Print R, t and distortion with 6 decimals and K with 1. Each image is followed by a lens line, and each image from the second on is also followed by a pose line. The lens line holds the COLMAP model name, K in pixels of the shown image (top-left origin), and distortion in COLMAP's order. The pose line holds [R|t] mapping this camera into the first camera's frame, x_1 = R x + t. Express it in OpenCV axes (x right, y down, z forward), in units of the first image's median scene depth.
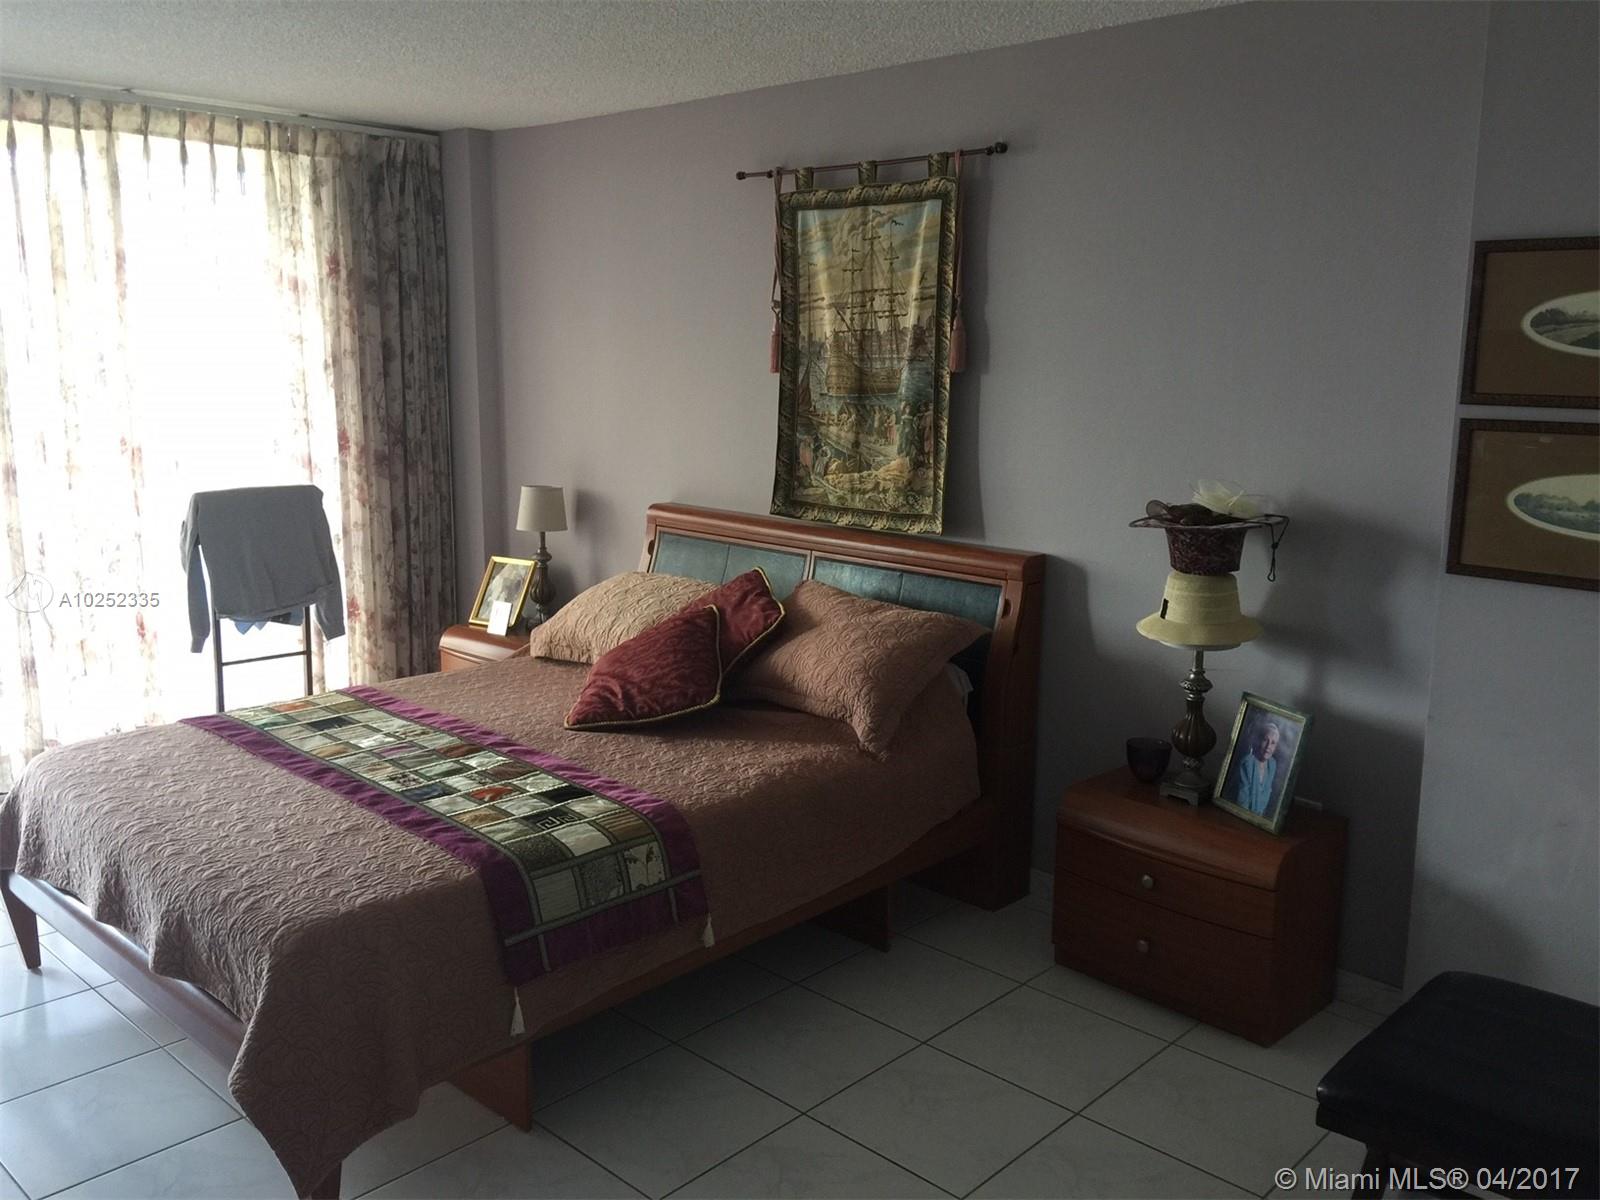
lens RADIAL K [[1366.1, 0, 801.1], [0, 1366.1, 596.9], [0, 0, 1]] dist [-0.002822, -0.009485]
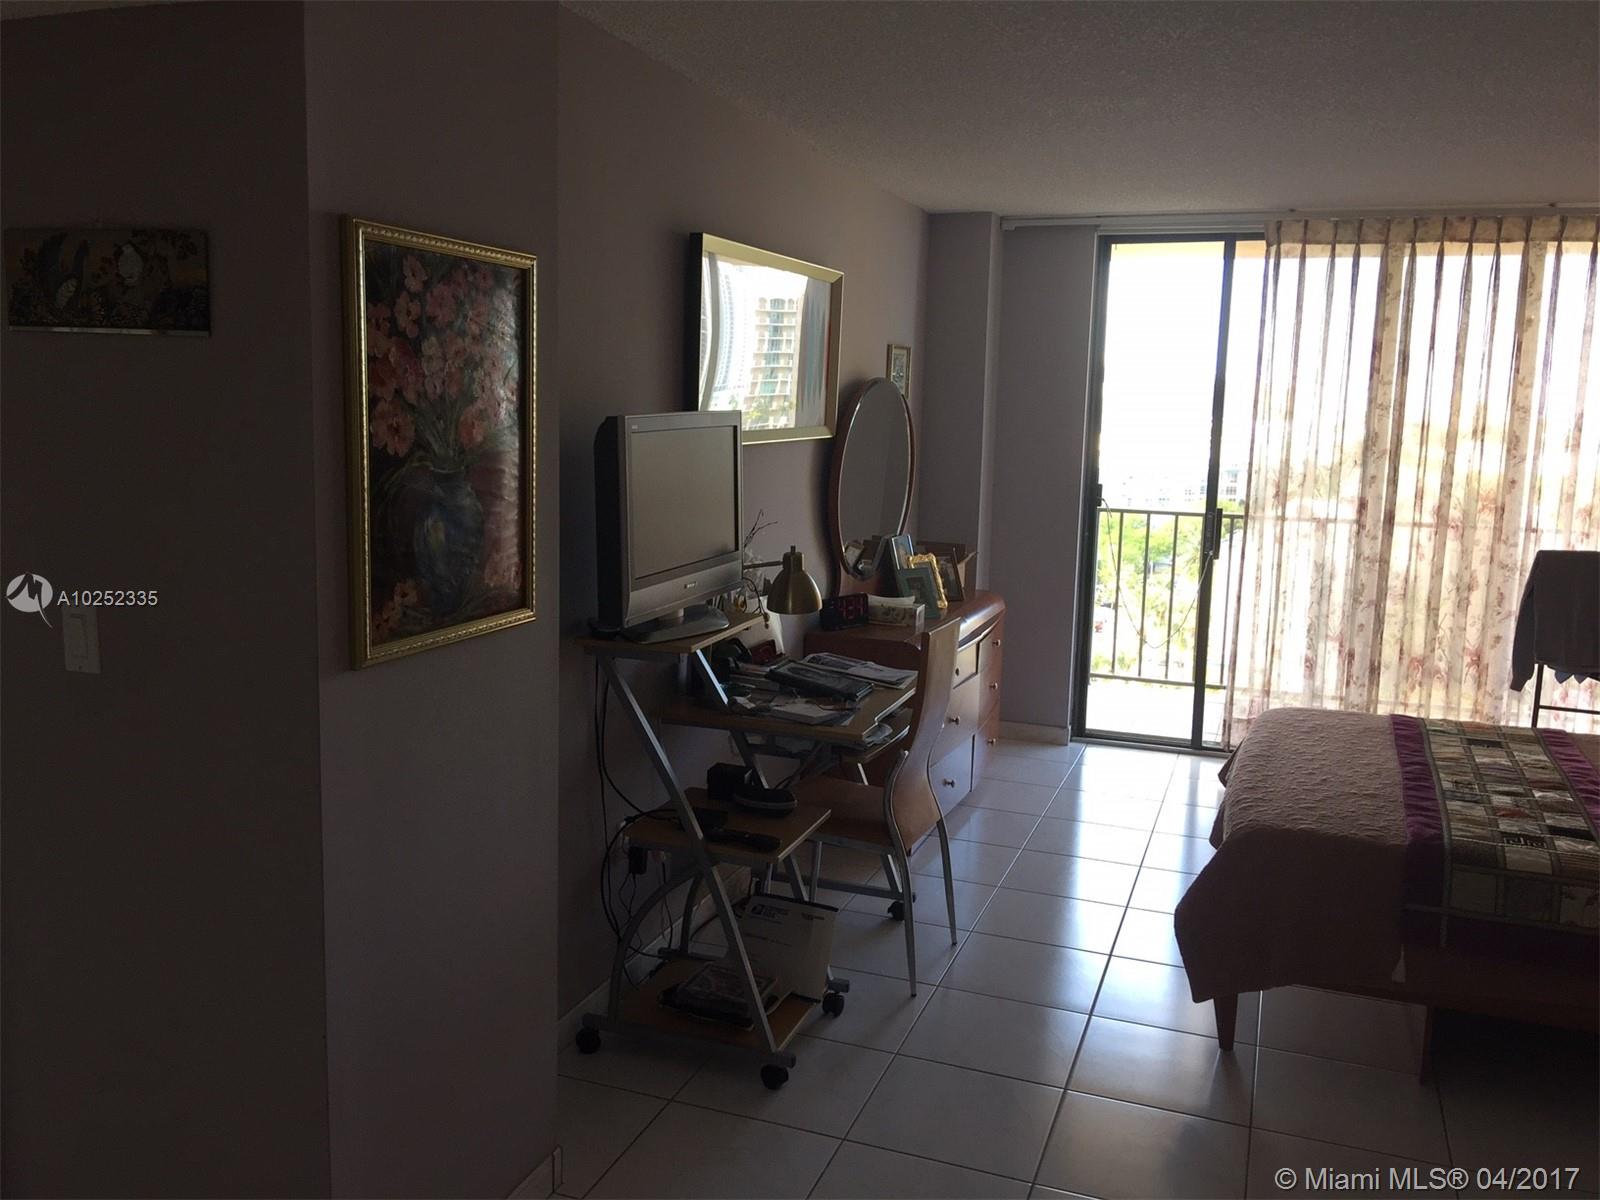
lens RADIAL K [[1366.1, 0, 798.5], [0, 1366.1, 602.5], [0, 0, 1]] dist [-0.002822, -0.009485]
pose [[0.385676, 0.141947, -0.911650, 0.540632], [-0.194986, 0.978316, 0.069837, 0.010222], [0.901795, 0.150825, 0.404990, -0.009764]]
